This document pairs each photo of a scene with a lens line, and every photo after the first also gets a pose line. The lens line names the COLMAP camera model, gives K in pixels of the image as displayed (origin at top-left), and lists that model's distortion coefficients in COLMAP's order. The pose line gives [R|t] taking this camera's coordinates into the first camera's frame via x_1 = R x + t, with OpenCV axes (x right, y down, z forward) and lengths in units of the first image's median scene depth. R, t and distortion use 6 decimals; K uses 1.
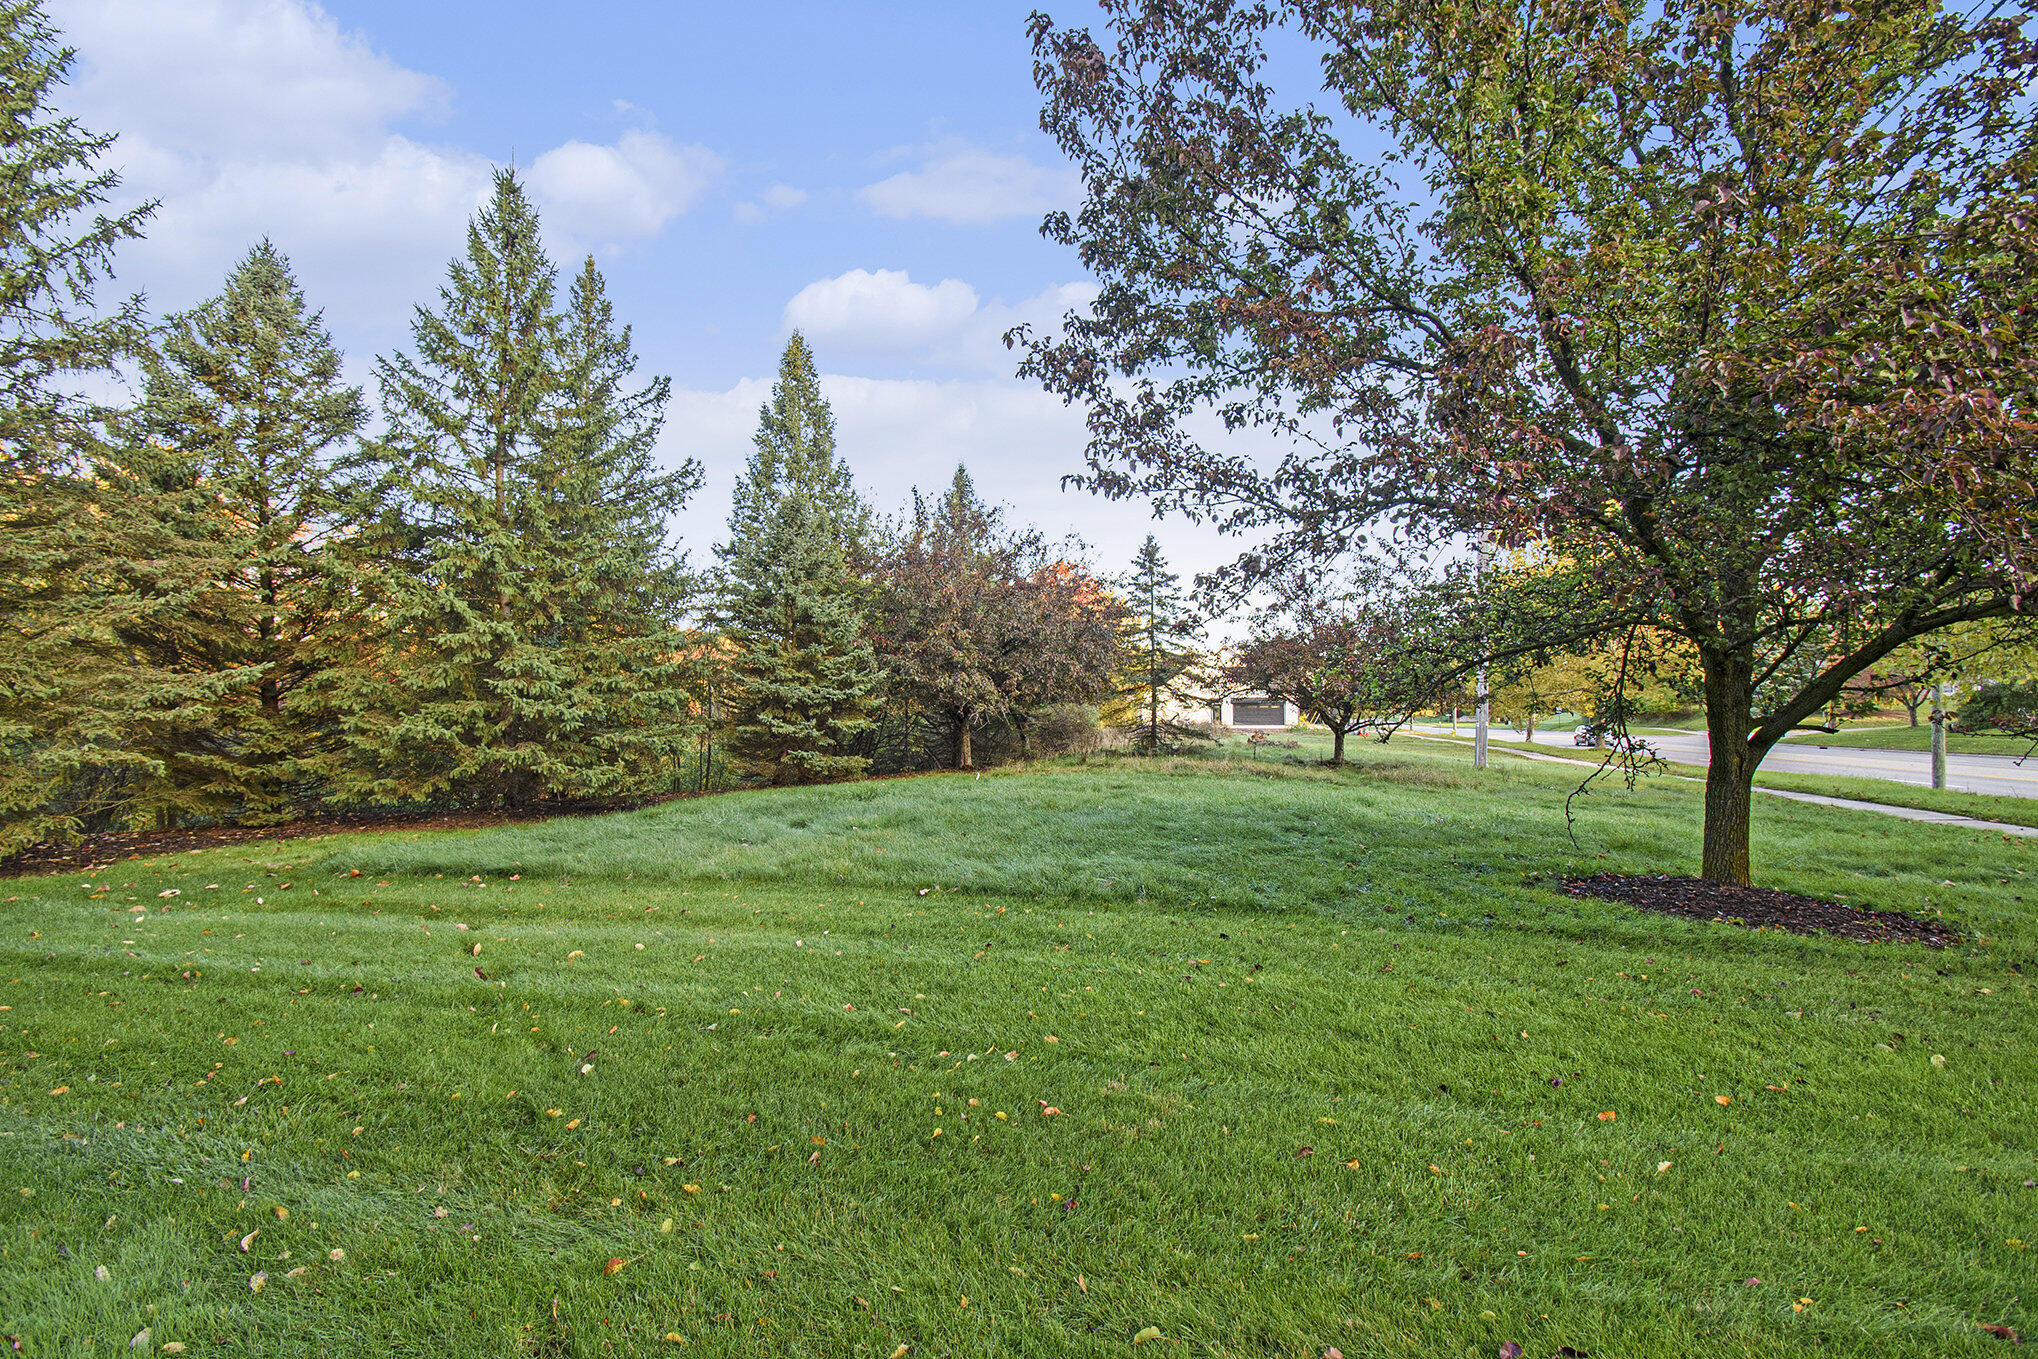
lens RADIAL K [[869.2, 0, 1025.2], [0, 869.2, 689.8], [0, 0, 1]] dist [-0.019837, -0.004861]
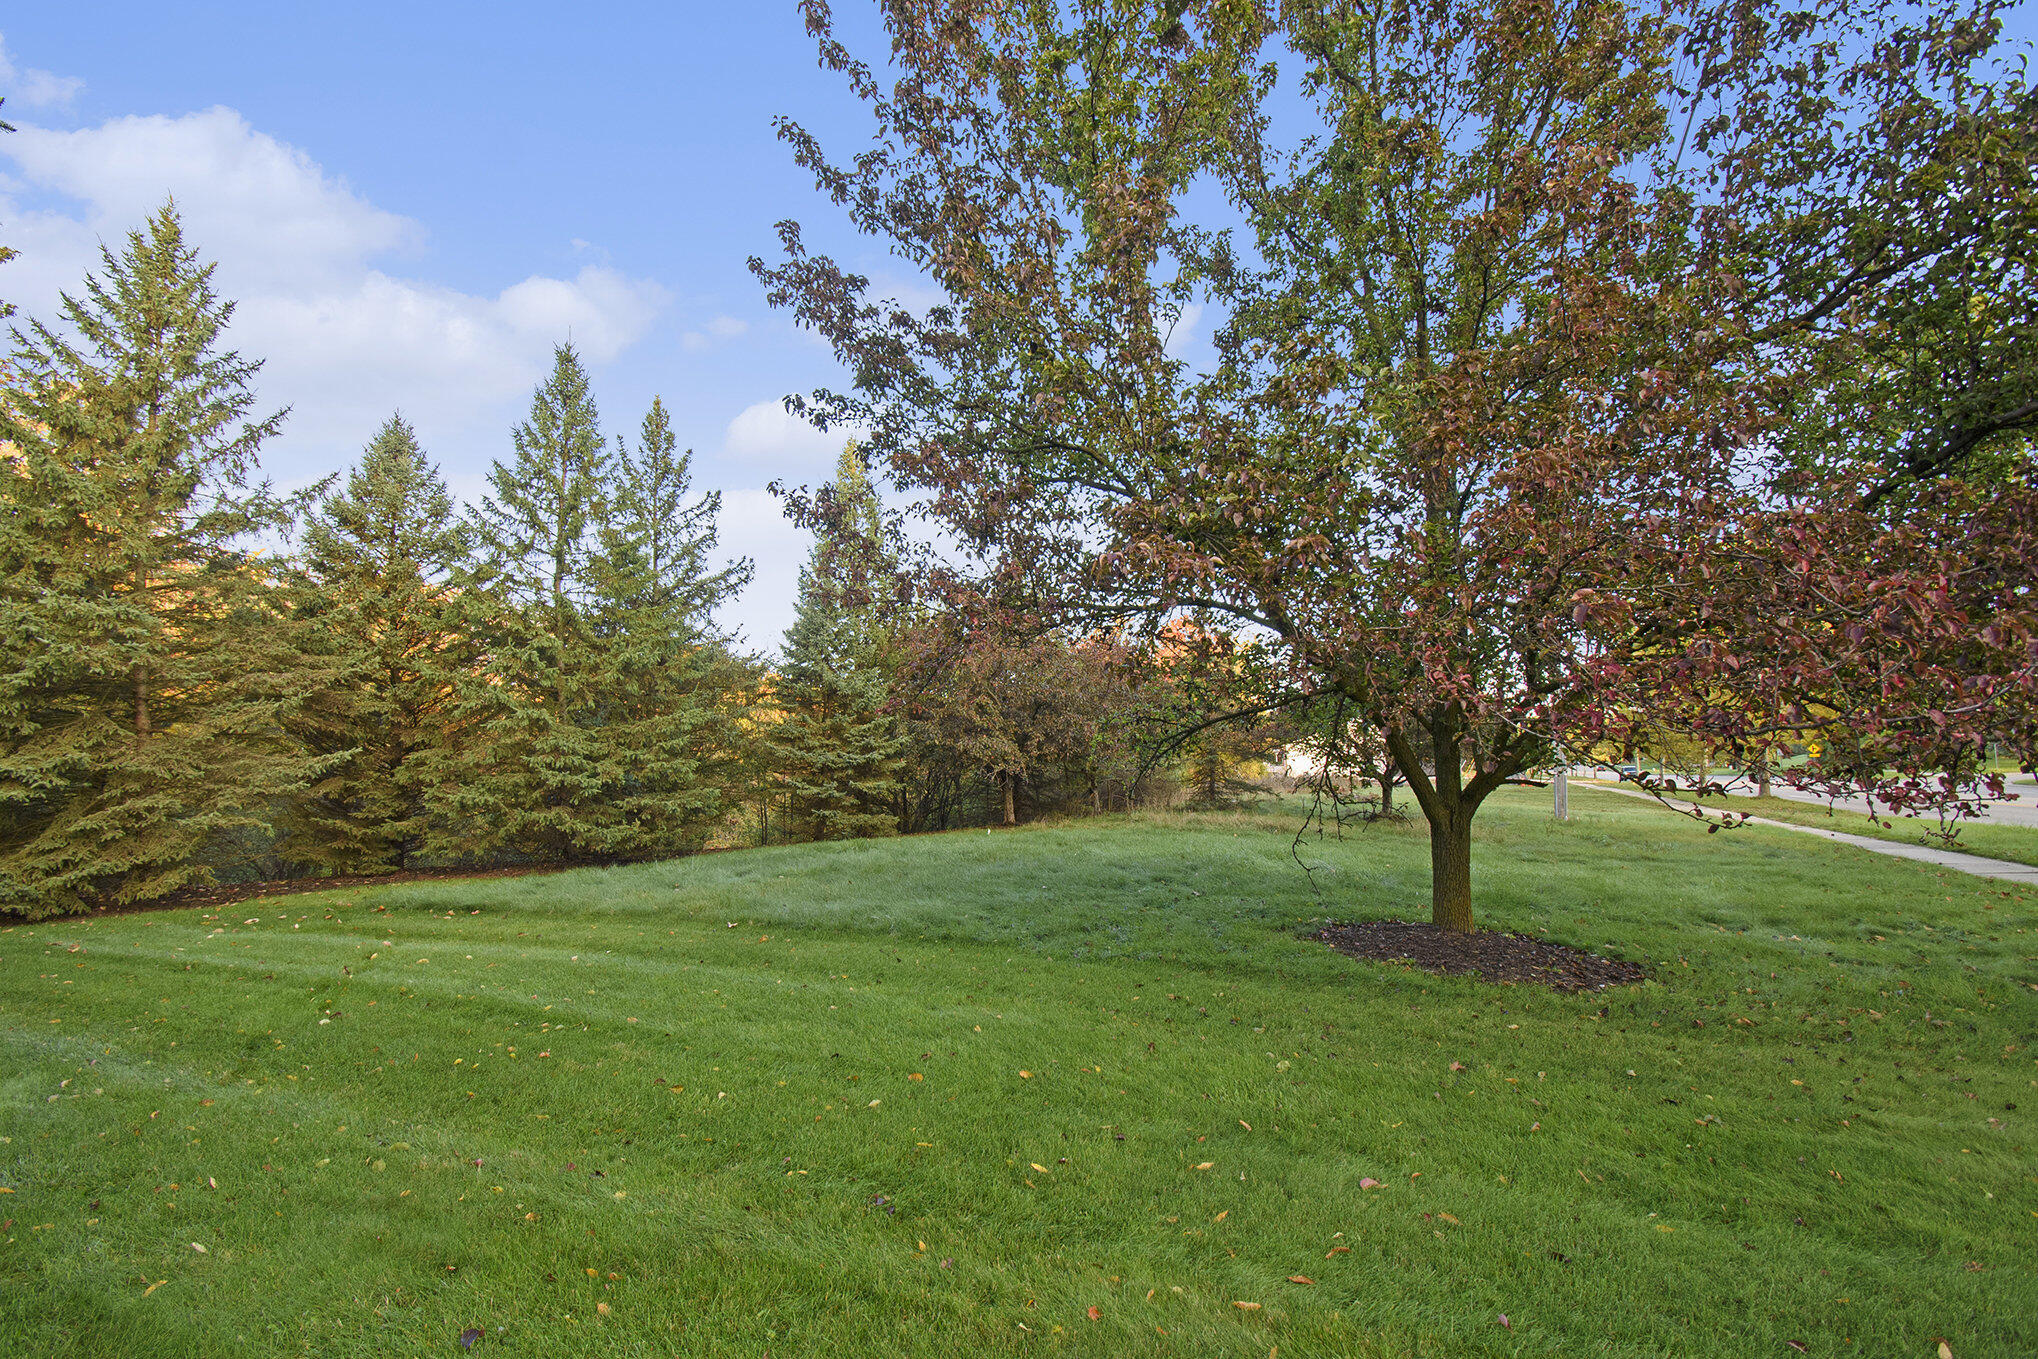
lens RADIAL K [[869.2, 0, 1053.5], [0, 869.2, 694.6], [0, 0, 1]] dist [-0.019837, -0.004861]
pose [[0.984164, -0.035923, -0.173581, 0.294039], [0.025869, 0.997873, -0.059836, -0.005336], [0.175362, 0.054398, 0.983000, -0.079436]]
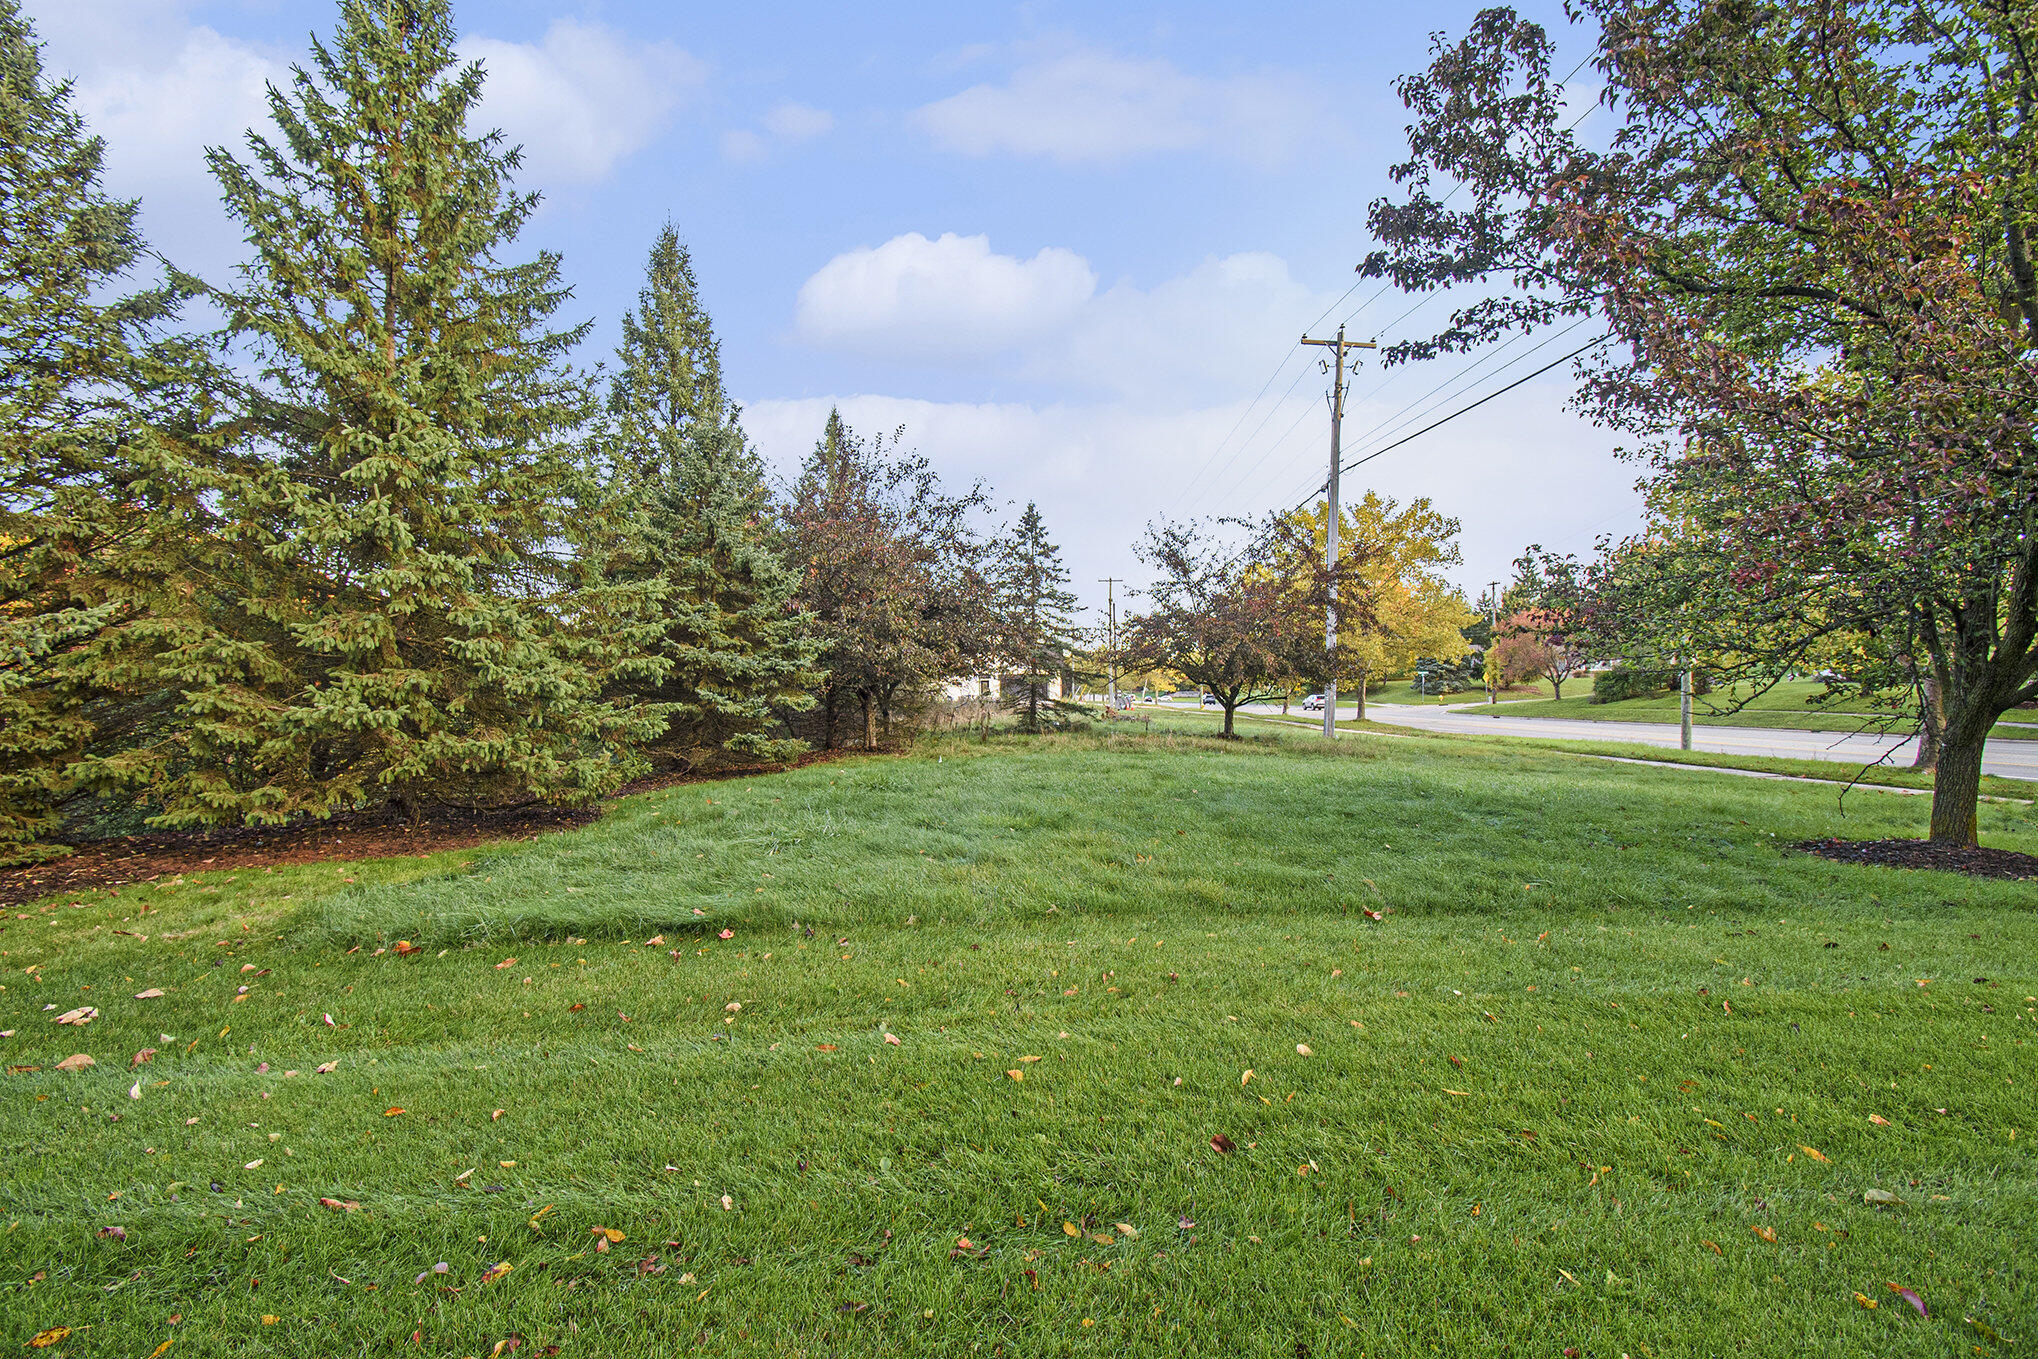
lens RADIAL K [[869.2, 0, 1005.1], [0, 869.2, 687.3], [0, 0, 1]] dist [-0.019837, -0.004861]
pose [[0.955674, 0.001249, 0.294424, -0.338096], [-0.008726, 0.999672, 0.024082, 0.005556], [-0.294297, -0.025584, 0.955371, 0.175526]]
